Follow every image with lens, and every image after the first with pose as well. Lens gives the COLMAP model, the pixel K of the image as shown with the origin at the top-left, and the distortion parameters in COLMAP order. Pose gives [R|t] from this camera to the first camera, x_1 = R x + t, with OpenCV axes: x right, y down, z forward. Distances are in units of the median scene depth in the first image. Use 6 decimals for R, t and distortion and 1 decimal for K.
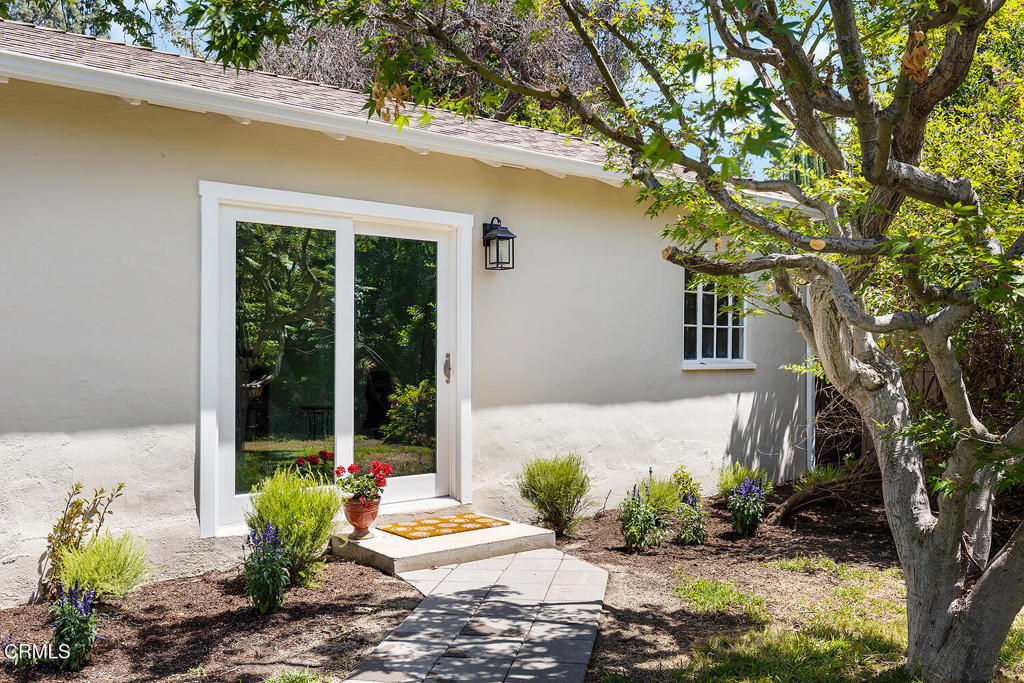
lens RADIAL K [[864.5, 0, 512.6], [0, 864.5, 342.6], [0, 0, 1]] dist [-0.002675, -0.000466]
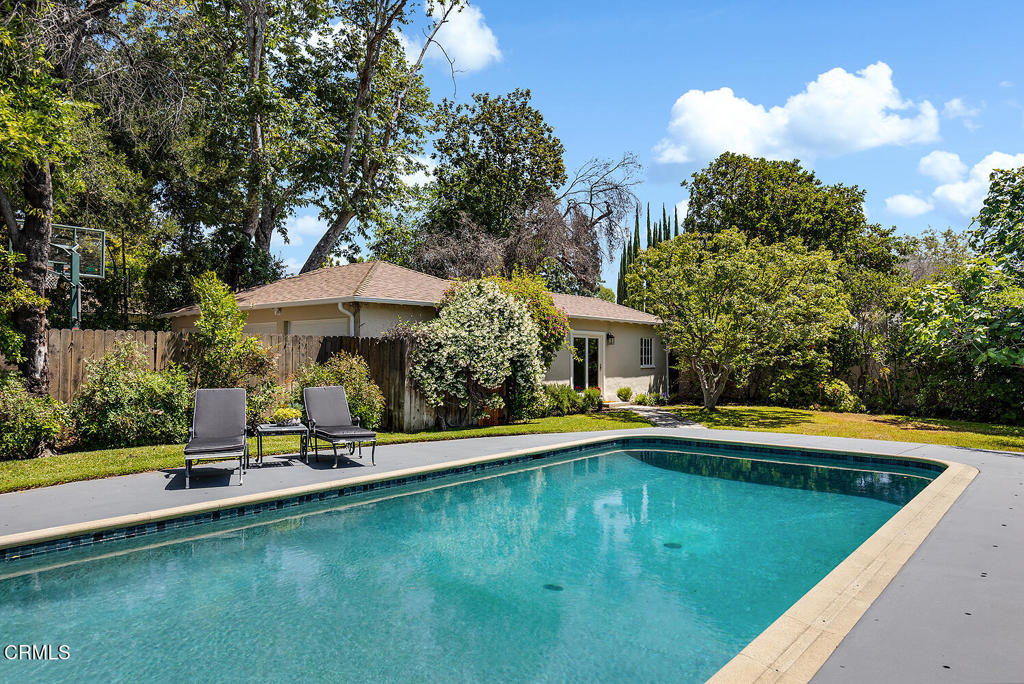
lens RADIAL K [[680.9, 0, 511.5], [0, 680.9, 344.2], [0, 0, 1]] dist [0.009607, -0.004347]
pose [[0.977988, 0.002473, 0.208646, -1.214145], [0.000278, 0.999913, -0.013155, -0.043939], [-0.208660, 0.012924, 0.977903, -2.233788]]
